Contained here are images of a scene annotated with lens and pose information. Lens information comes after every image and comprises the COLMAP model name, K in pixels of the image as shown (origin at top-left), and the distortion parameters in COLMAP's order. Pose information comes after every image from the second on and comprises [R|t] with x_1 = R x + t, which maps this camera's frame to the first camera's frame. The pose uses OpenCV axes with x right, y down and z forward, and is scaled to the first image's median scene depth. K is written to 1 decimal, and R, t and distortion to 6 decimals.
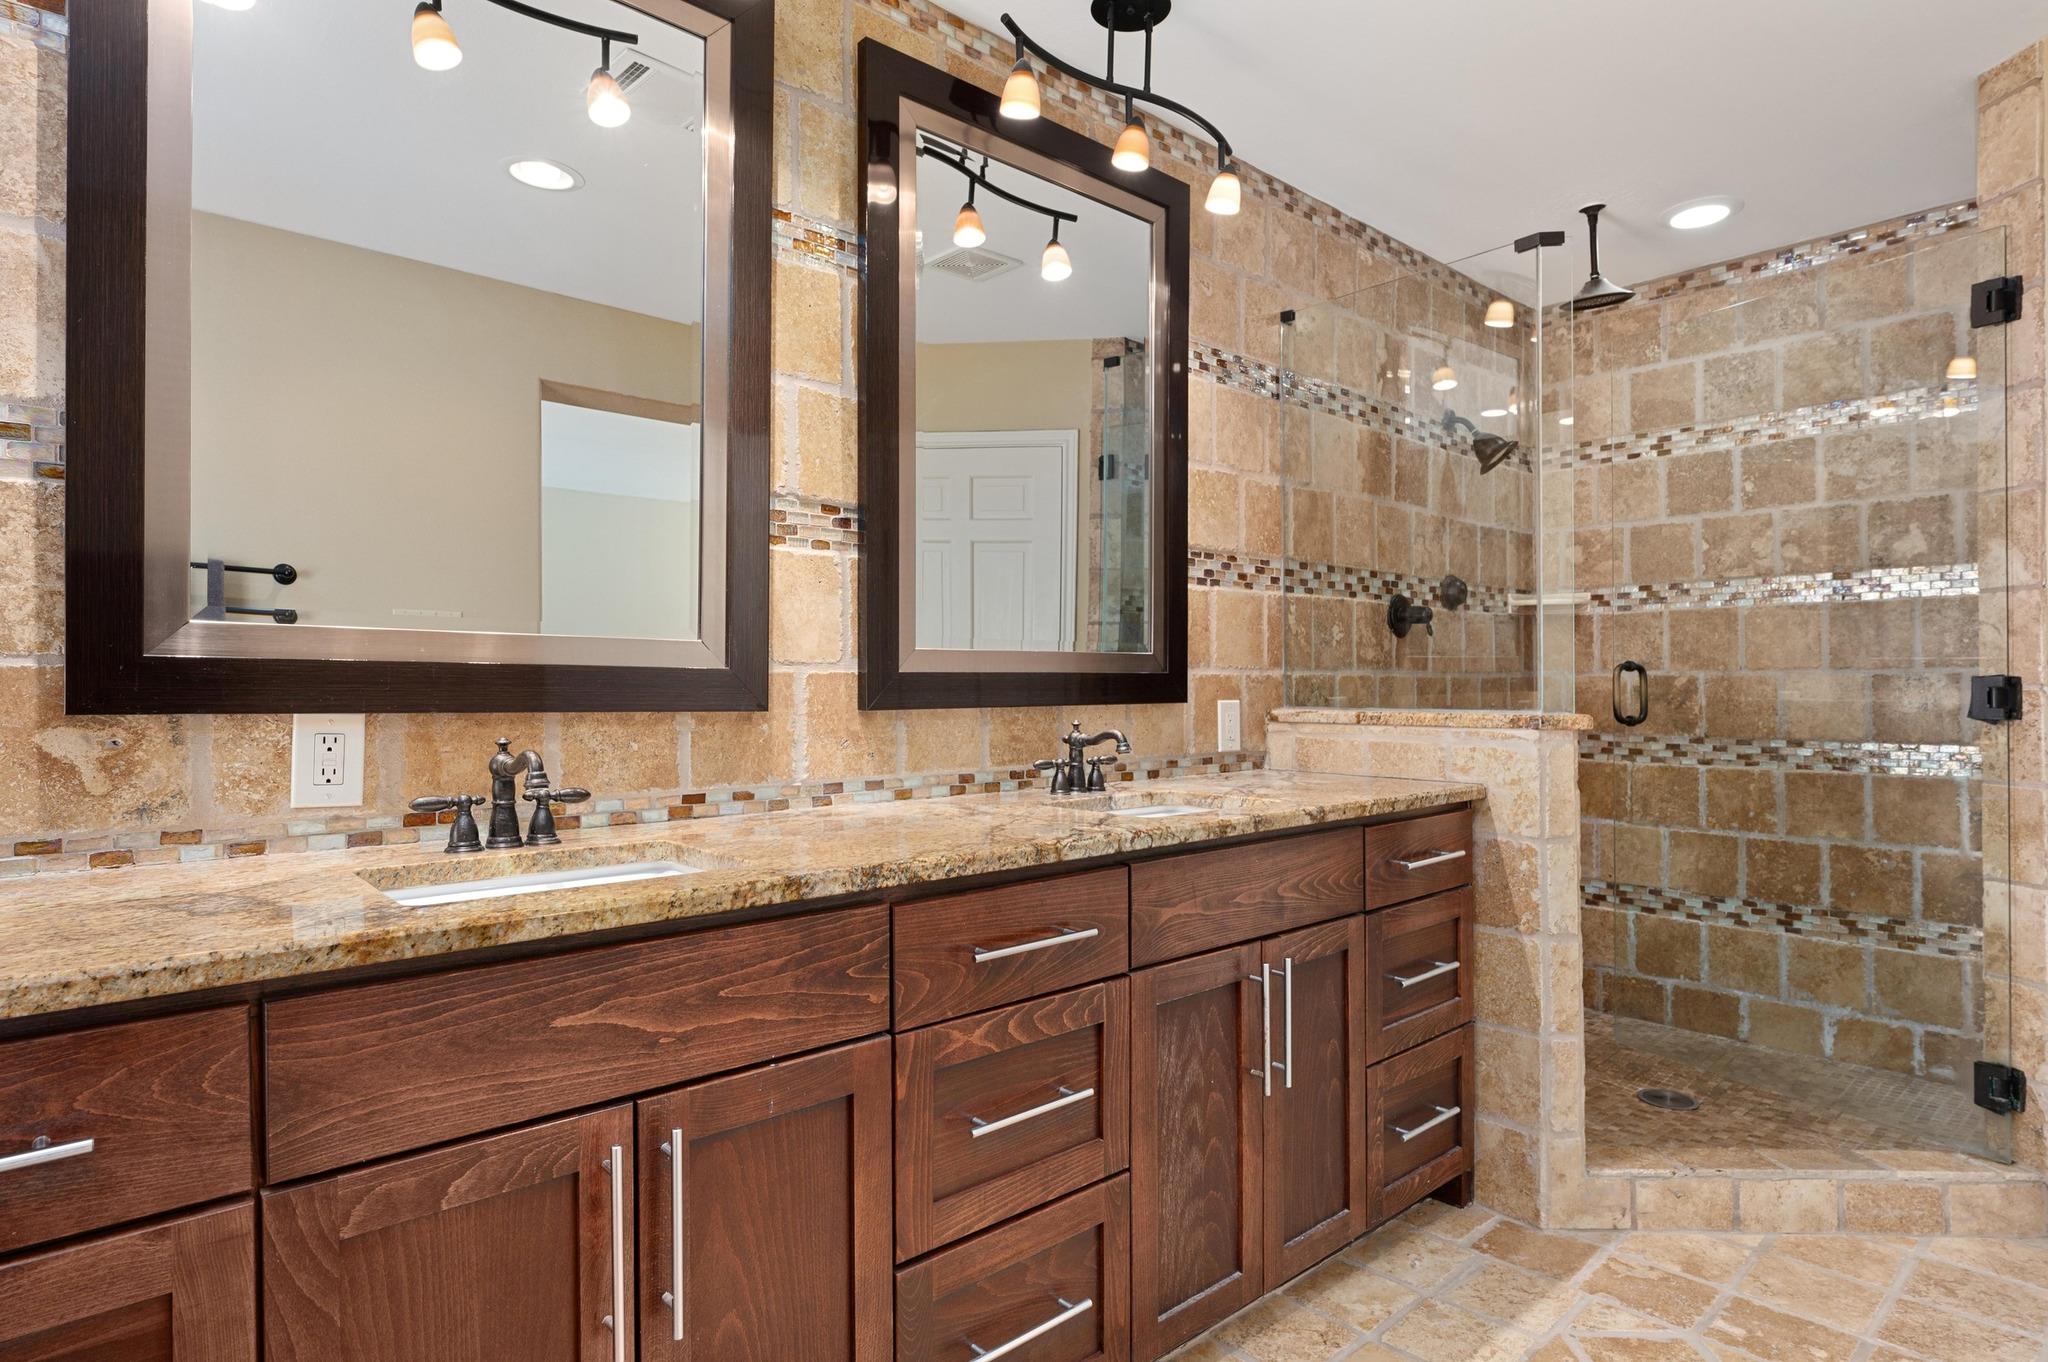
lens RADIAL K [[1095.0, 0, 1015.5], [0, 1095.0, 688.7], [0, 0, 1]] dist [-0.015443, -0.000604]
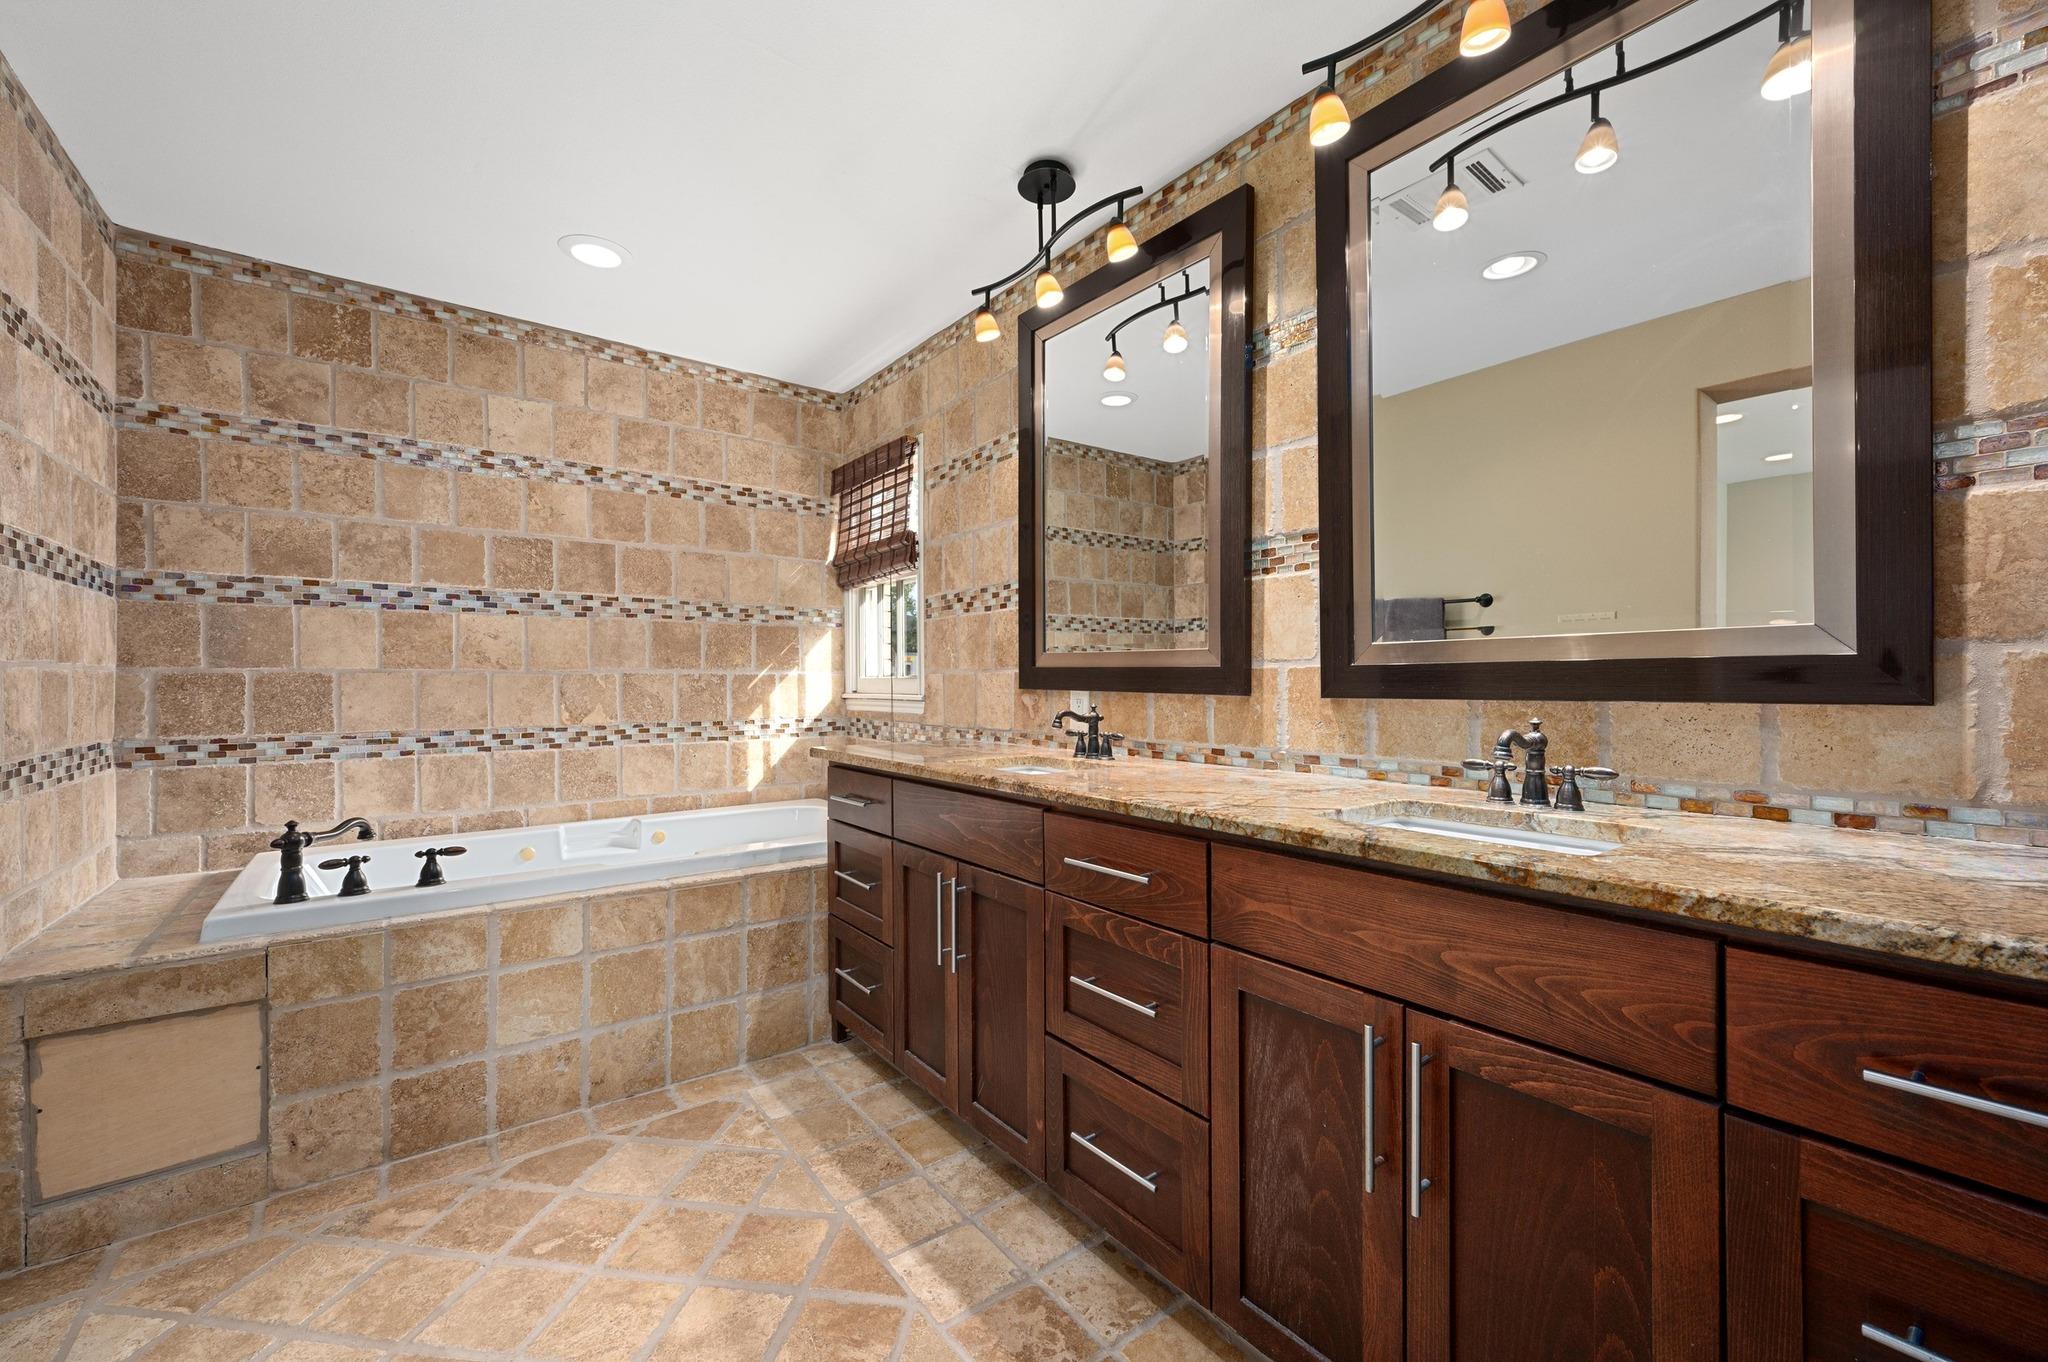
lens RADIAL K [[809.5, 0, 1013.4], [0, 809.5, 675.4], [0, 0, 1]] dist [-0.009092, 0.000013]
pose [[-0.071945, -0.003297, -0.997403, 0.793147], [-0.000064, 0.999995, -0.003301, -0.002018], [0.997409, -0.000173, -0.071945, 0.741345]]
